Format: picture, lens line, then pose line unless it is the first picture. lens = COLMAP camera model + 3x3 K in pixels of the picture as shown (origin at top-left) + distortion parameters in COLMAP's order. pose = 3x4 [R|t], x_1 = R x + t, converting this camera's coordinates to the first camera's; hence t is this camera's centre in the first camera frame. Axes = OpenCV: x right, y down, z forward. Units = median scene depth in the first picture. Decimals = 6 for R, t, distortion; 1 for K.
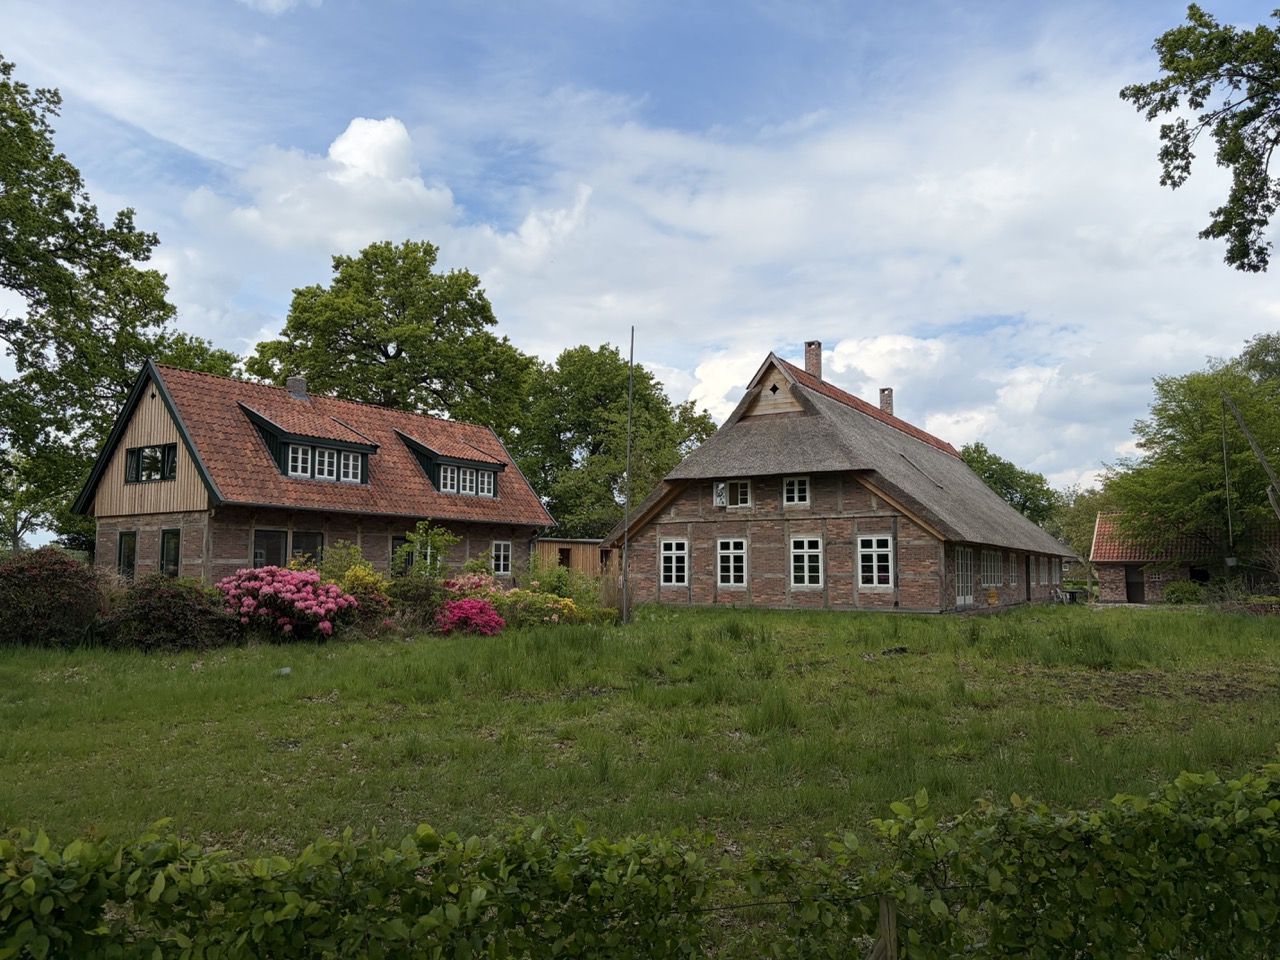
lens RADIAL K [[954.8, 0, 660.9], [0, 954.8, 485.5], [0, 0, 1]] dist [0.053205, -0.062660]
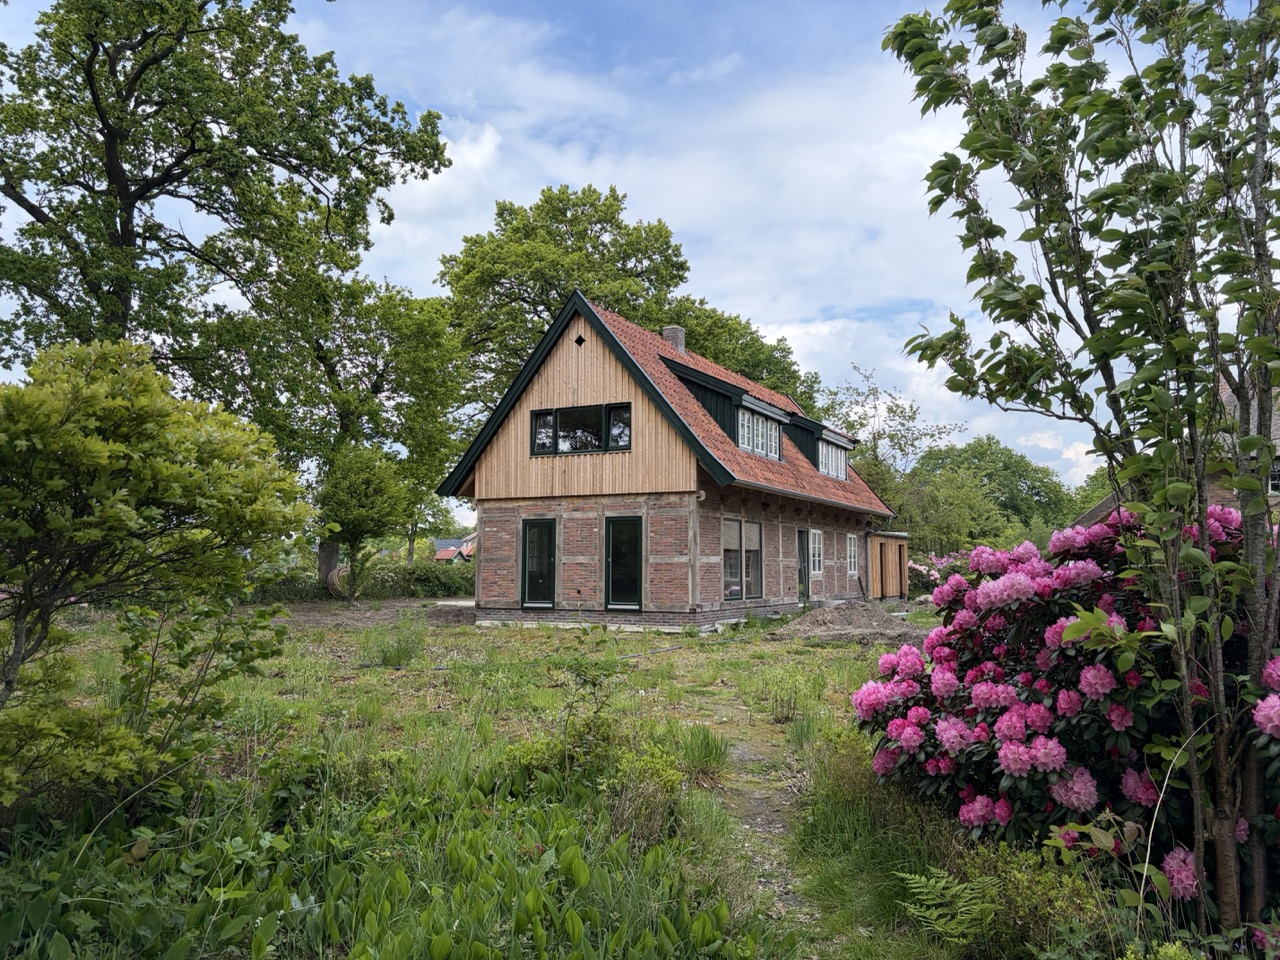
lens RADIAL K [[954.8, 0, 634.8], [0, 954.8, 490.7], [0, 0, 1]] dist [0.053205, -0.062660]
pose [[0.996960, 0.009686, 0.077308, -0.516892], [-0.010816, 0.999840, 0.014214, 0.013275], [-0.077158, -0.015007, 0.996906, 0.230907]]
